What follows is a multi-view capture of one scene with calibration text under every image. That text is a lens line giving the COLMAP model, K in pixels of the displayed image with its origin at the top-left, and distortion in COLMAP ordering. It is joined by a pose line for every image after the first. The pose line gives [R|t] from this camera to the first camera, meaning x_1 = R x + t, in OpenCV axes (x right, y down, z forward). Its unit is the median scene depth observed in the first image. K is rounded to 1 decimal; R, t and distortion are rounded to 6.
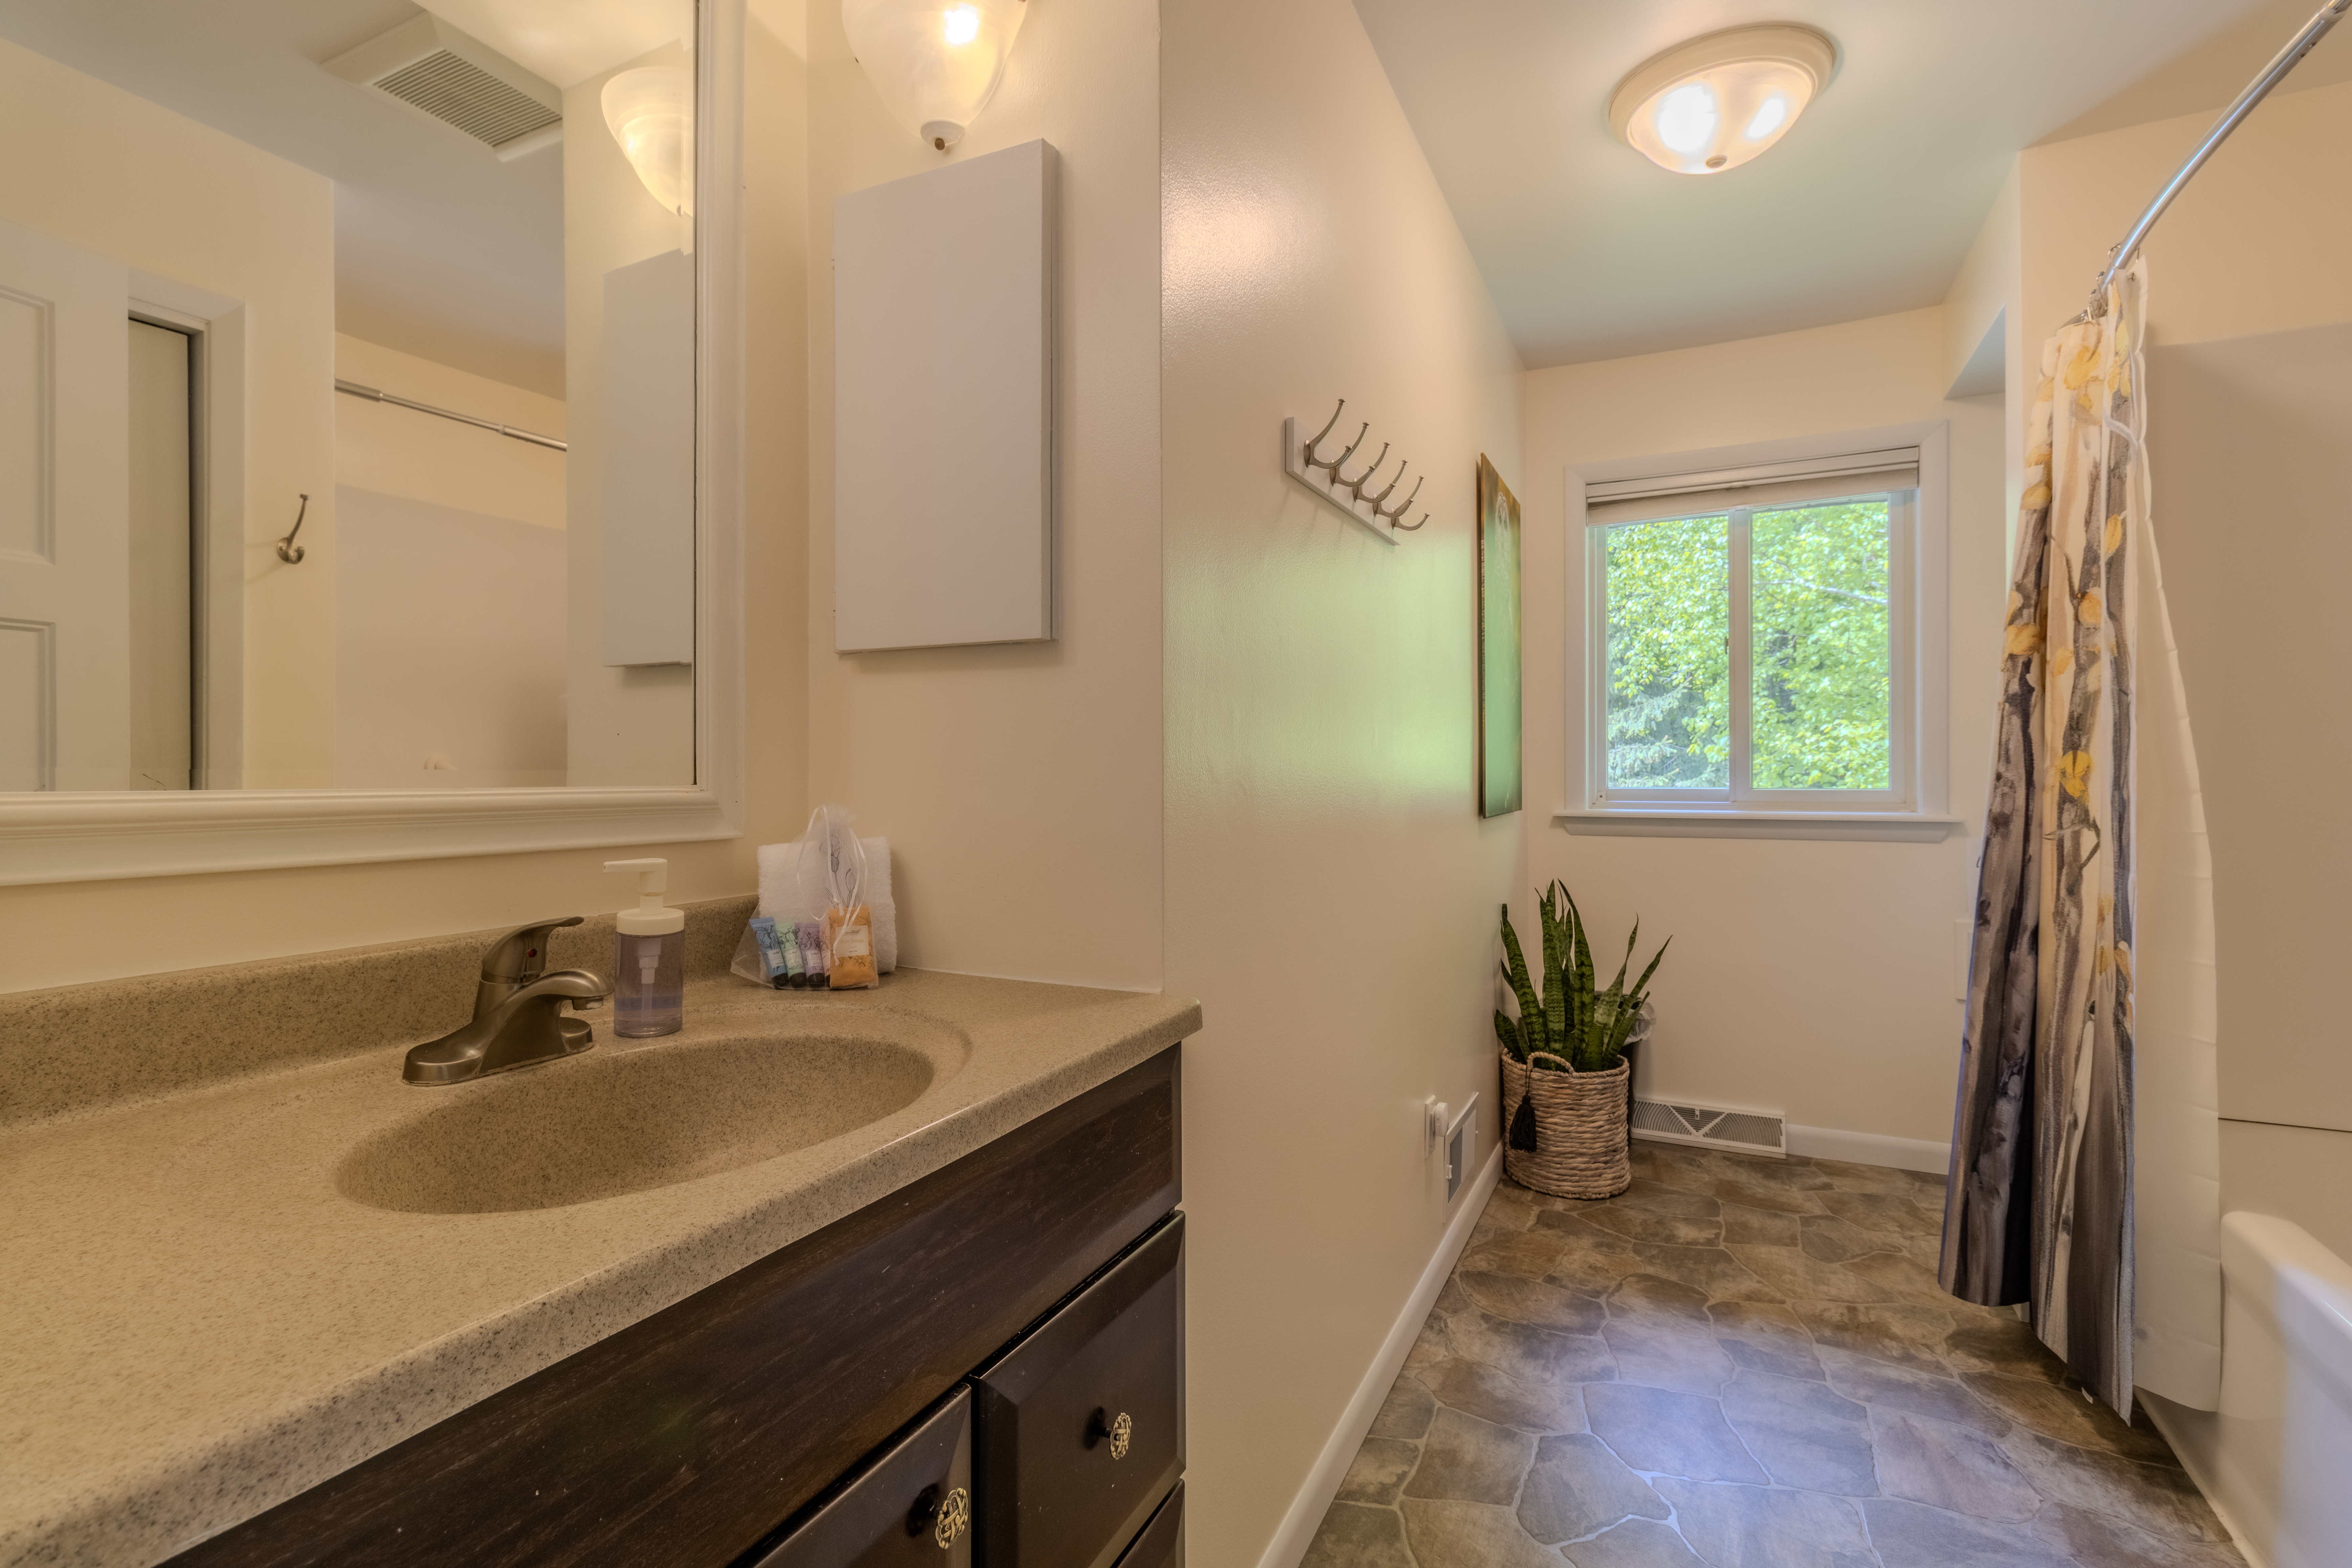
lens RADIAL K [[1098.5, 0, 1165.8], [0, 1098.5, 777.0], [0, 0, 1]] dist [0.002635, 0.000293]
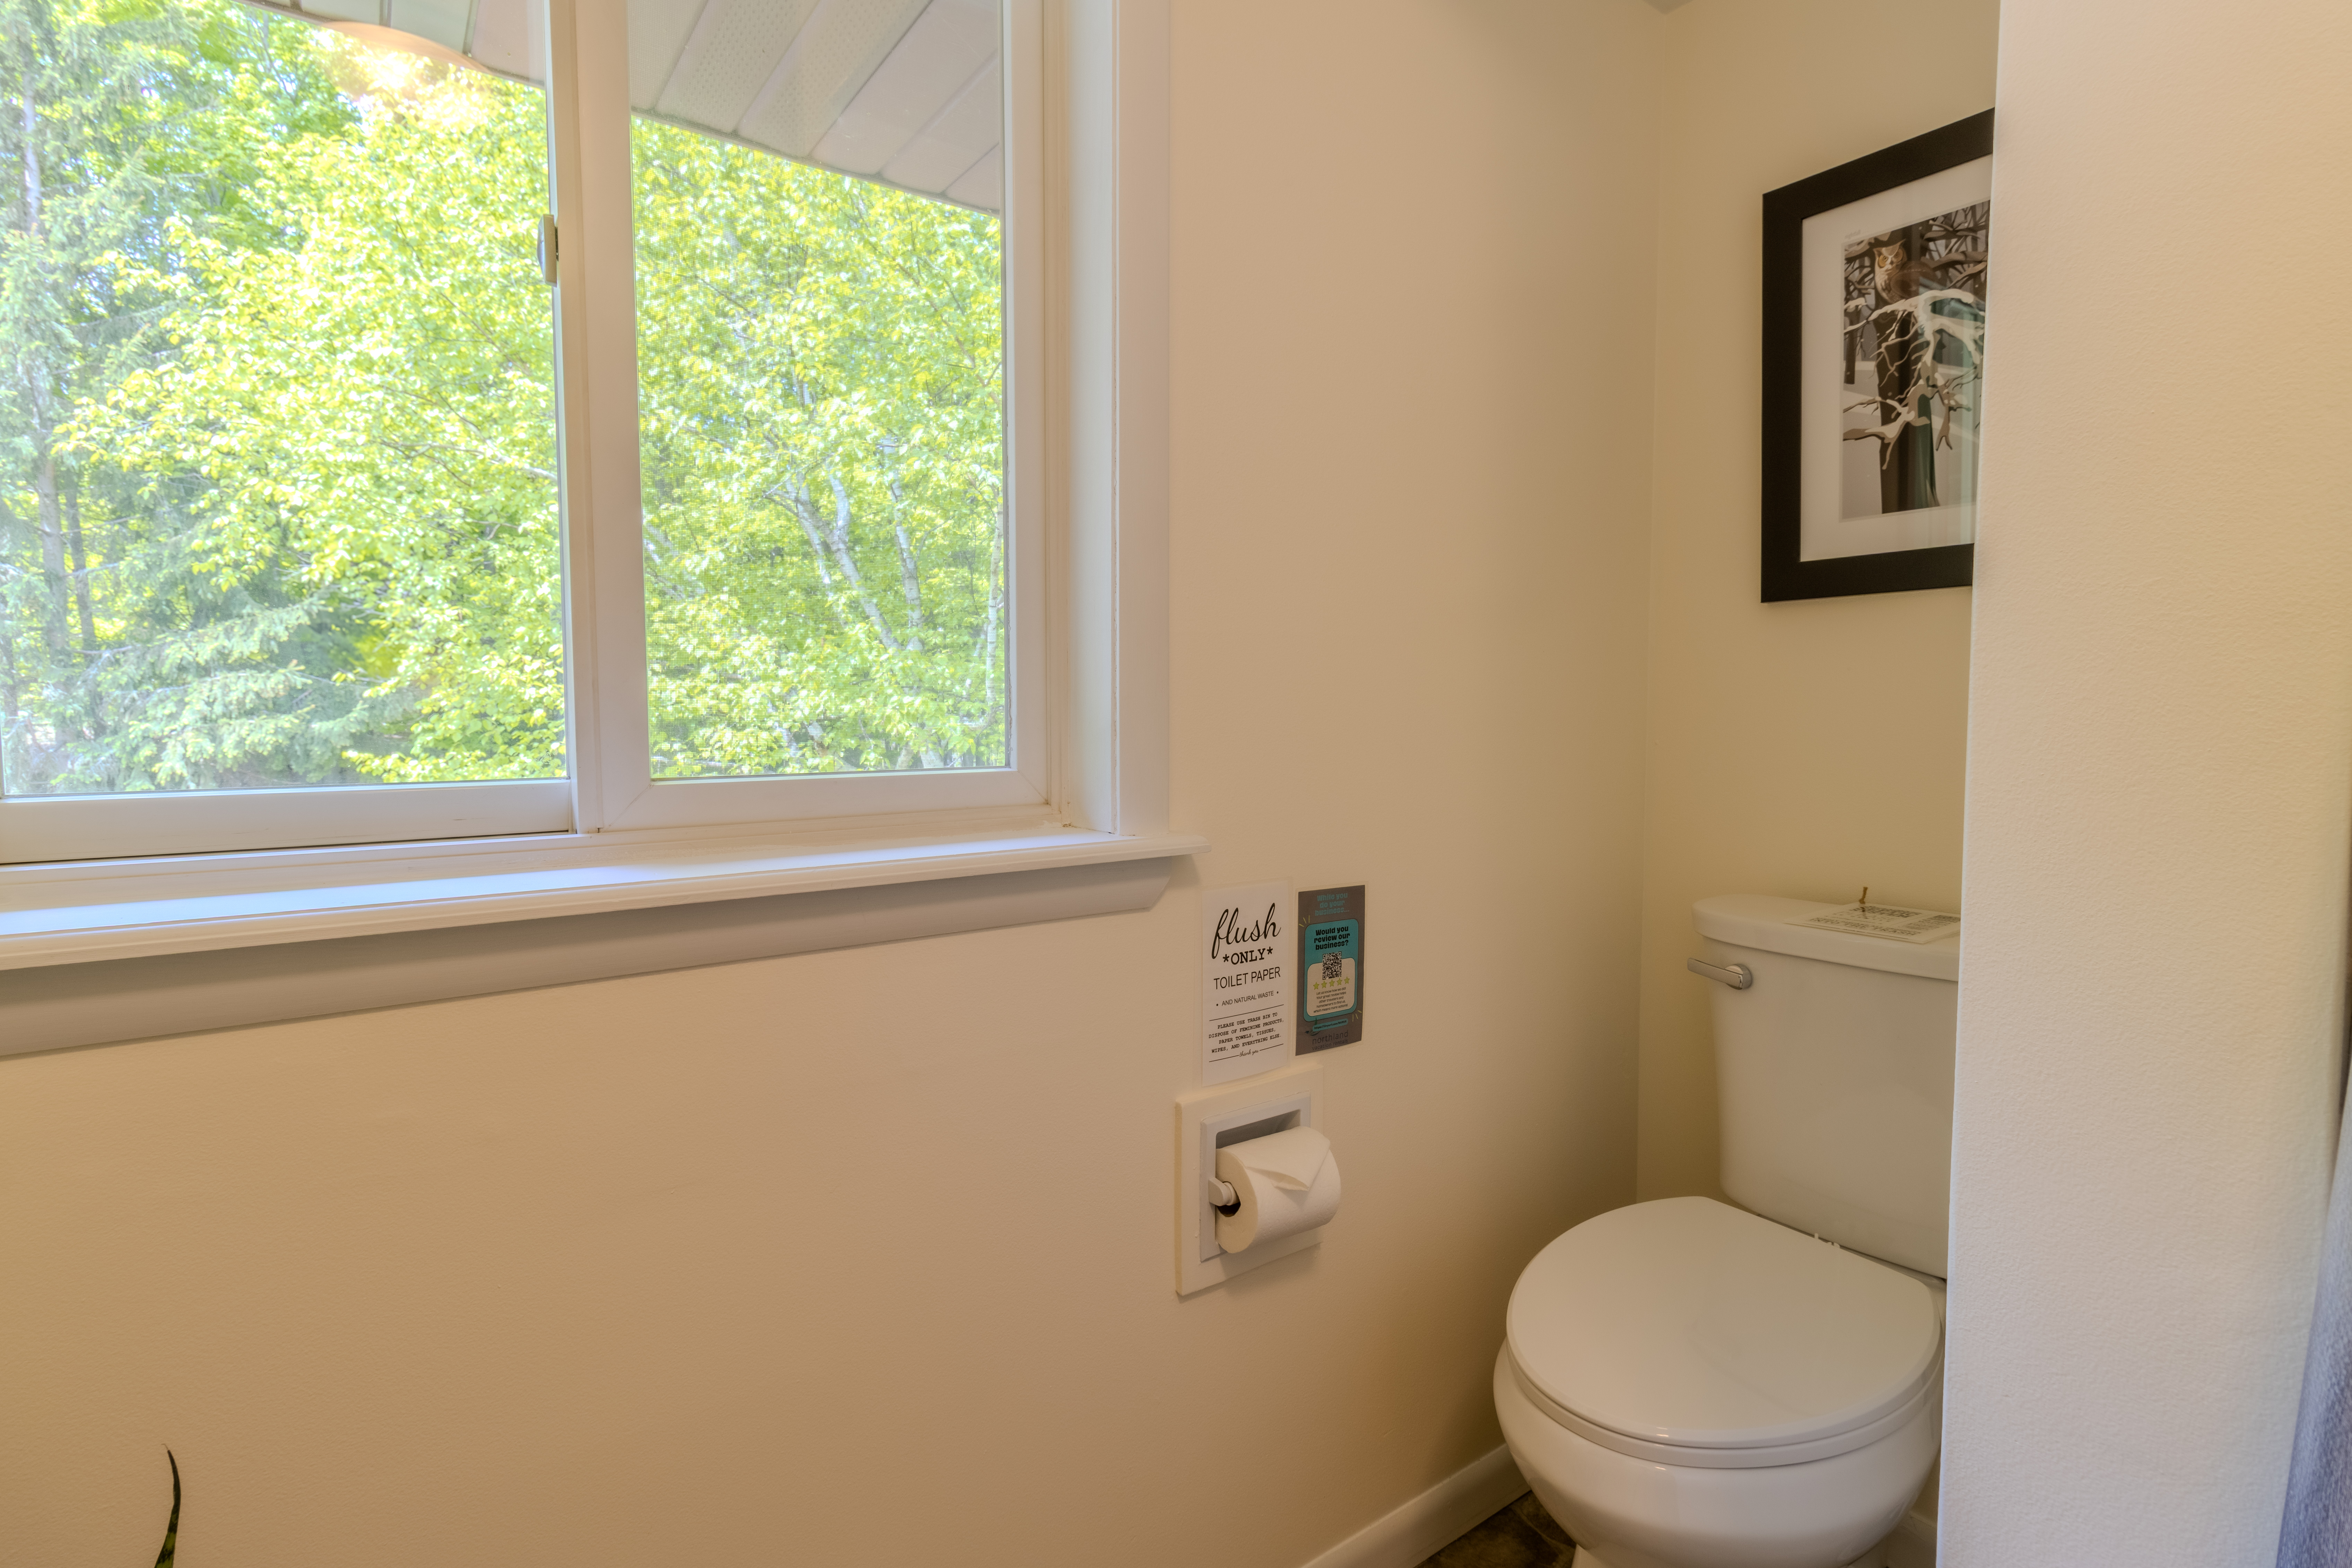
lens RADIAL K [[1098.5, 0, 1168.3], [0, 1098.5, 769.1], [0, 0, 1]] dist [0.002635, 0.000293]
pose [[0.456486, -0.044720, 0.888606, 0.064900], [0.000614, 0.998752, 0.049948, -0.001371], [-0.889730, -0.022255, 0.455944, 0.143034]]
